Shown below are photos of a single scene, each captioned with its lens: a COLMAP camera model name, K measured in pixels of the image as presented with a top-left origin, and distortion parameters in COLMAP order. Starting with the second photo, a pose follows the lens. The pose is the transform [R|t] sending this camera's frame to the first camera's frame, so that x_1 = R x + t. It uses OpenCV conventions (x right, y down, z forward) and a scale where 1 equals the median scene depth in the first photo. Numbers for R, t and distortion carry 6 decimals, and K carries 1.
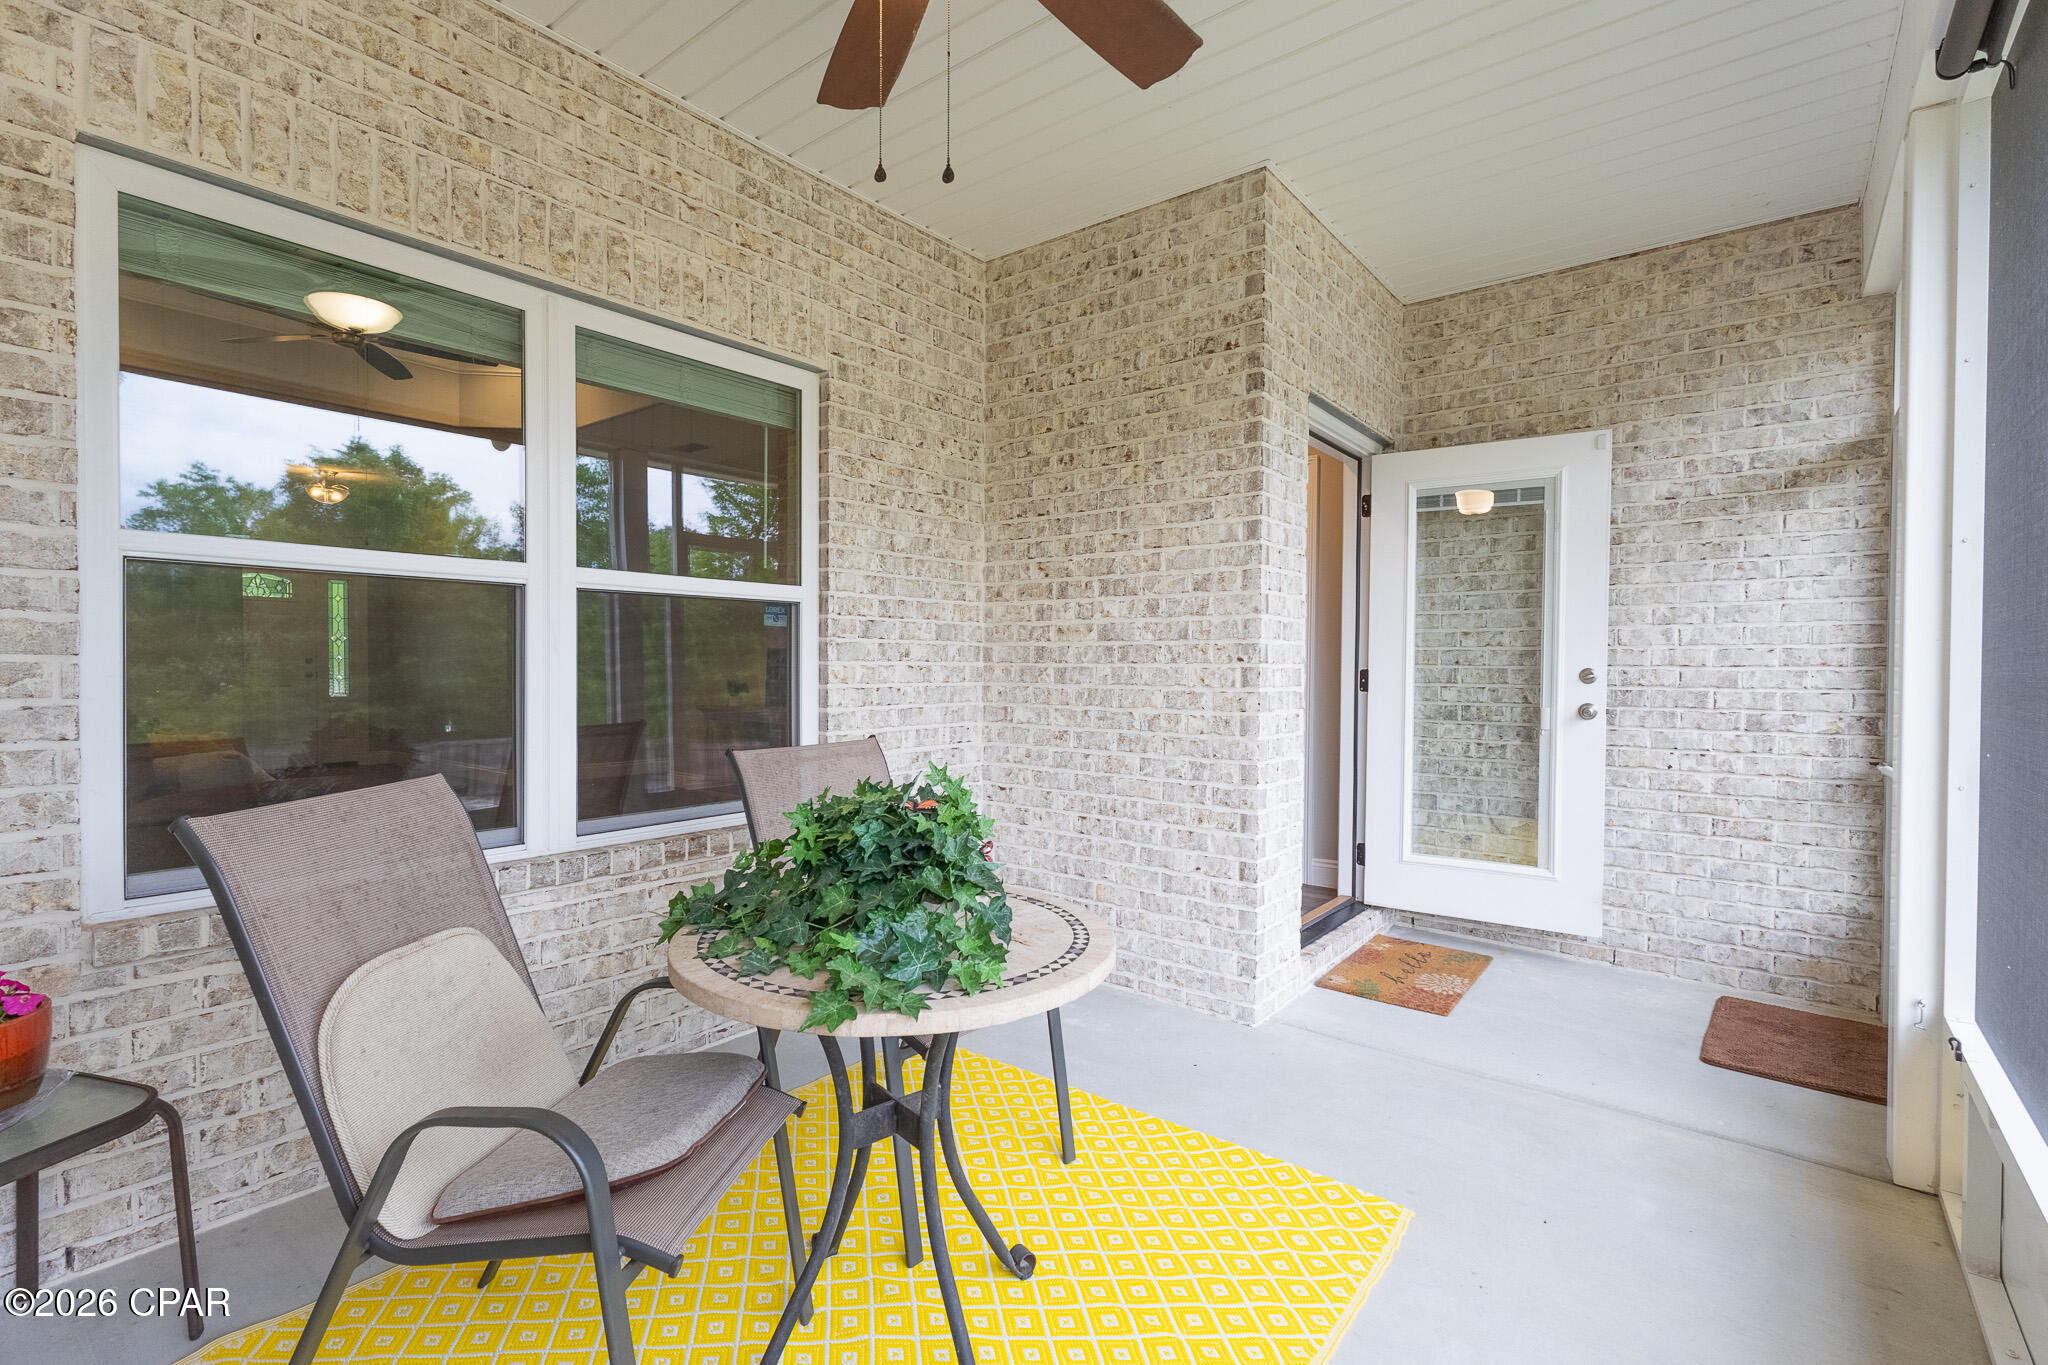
lens RADIAL K [[933.8, 0, 1017.7], [0, 933.8, 680.4], [0, 0, 1]] dist [-0.000560, 0.000417]
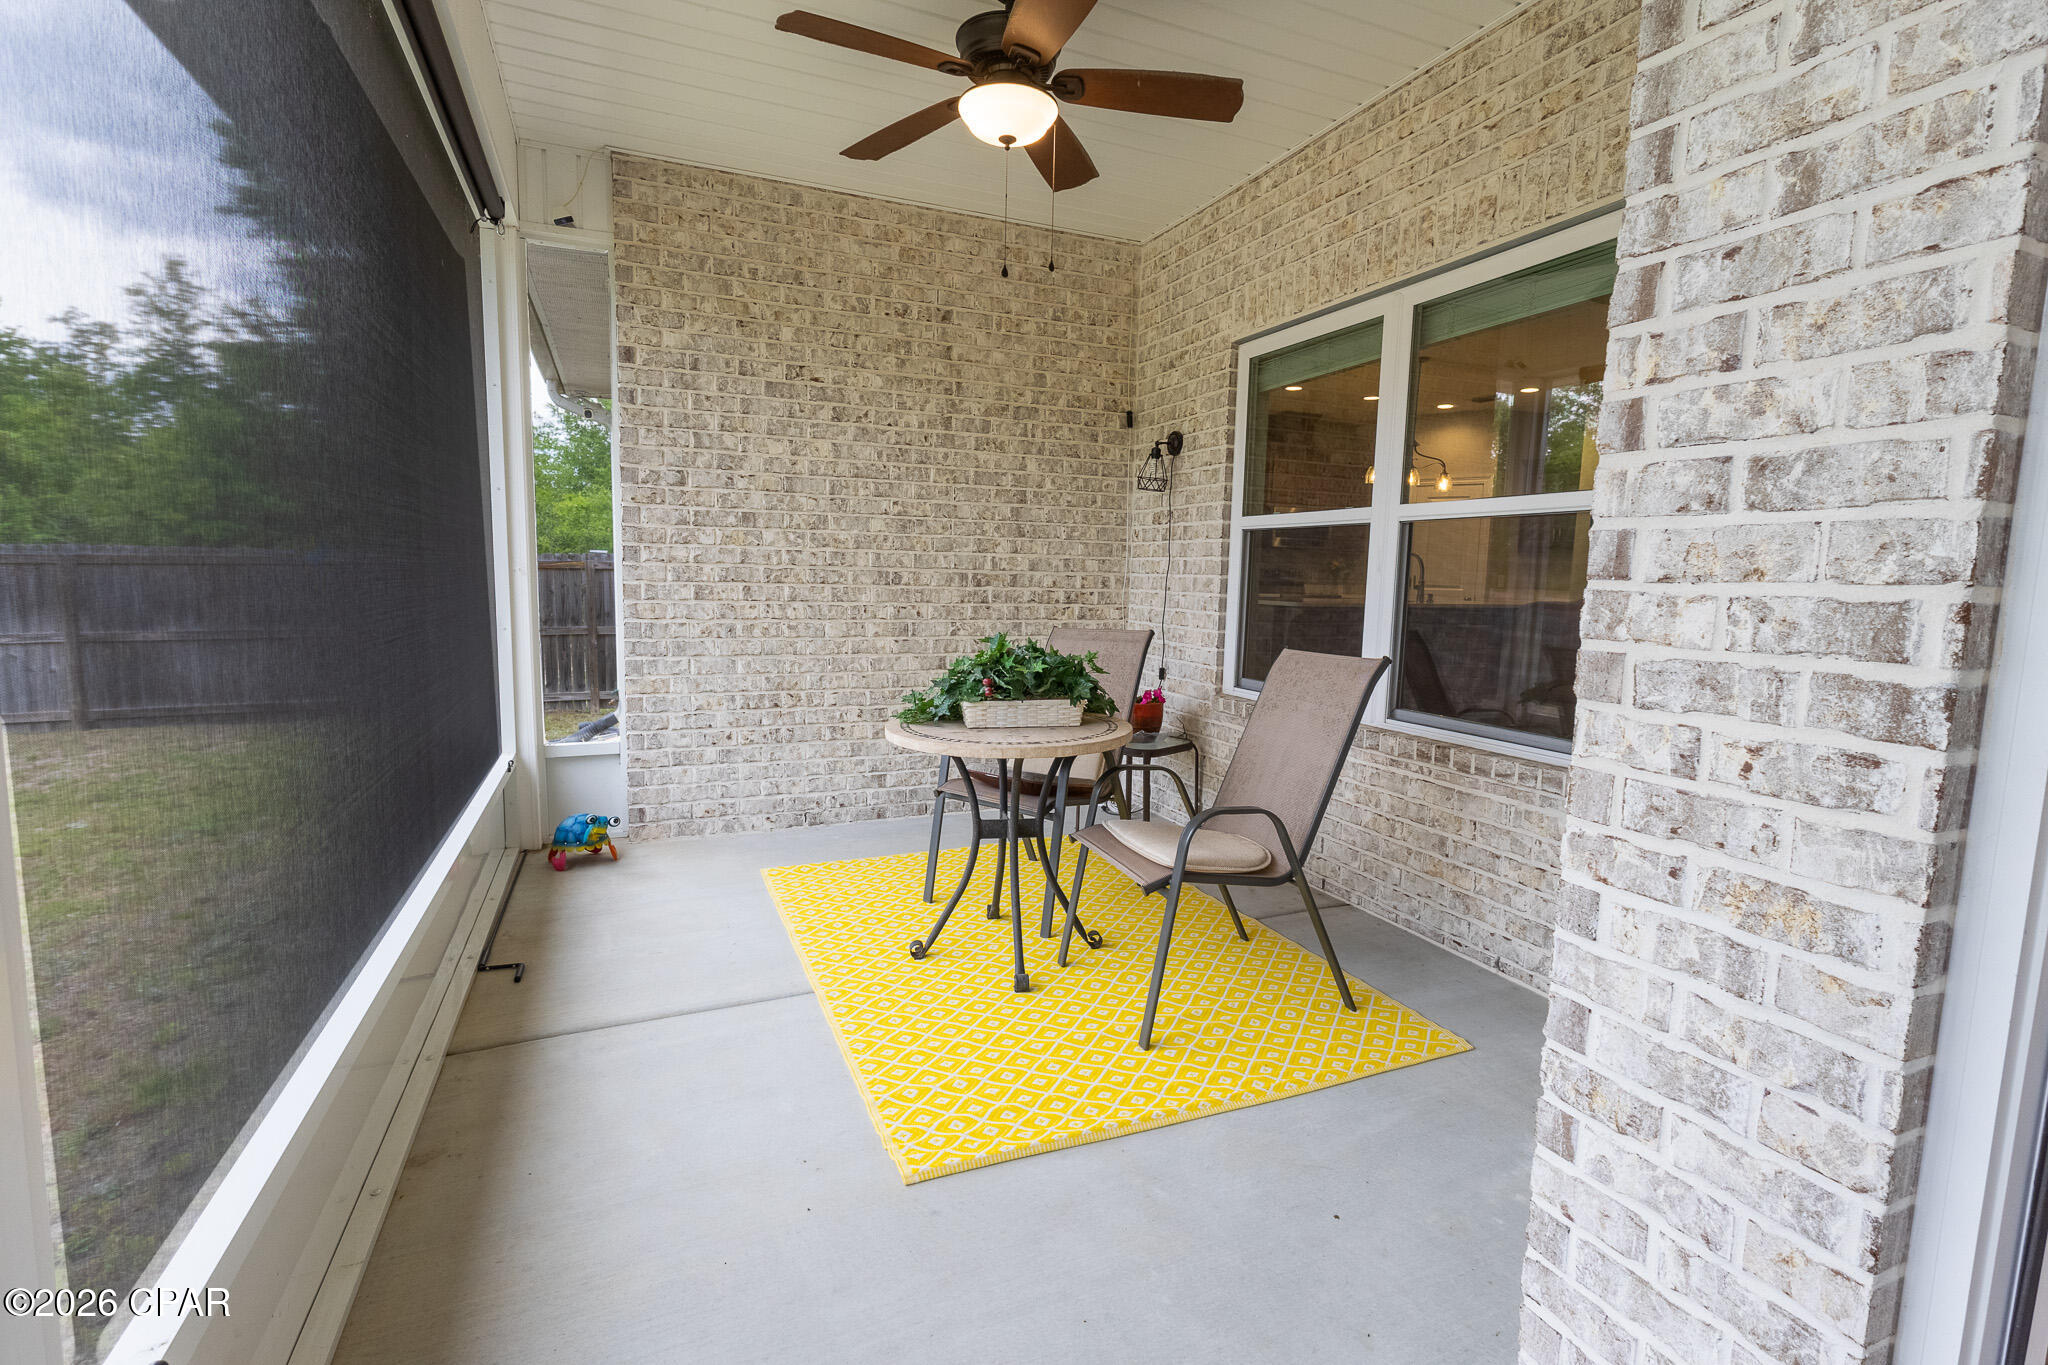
lens RADIAL K [[933.8, 0, 1017.7], [0, 933.8, 680.4], [0, 0, 1]] dist [-0.000560, 0.000417]
pose [[-0.484423, 0.087001, -0.870497, 0.891949], [-0.036100, 0.992207, 0.119254, -0.019112], [0.874089, 0.089195, -0.477507, 1.178104]]
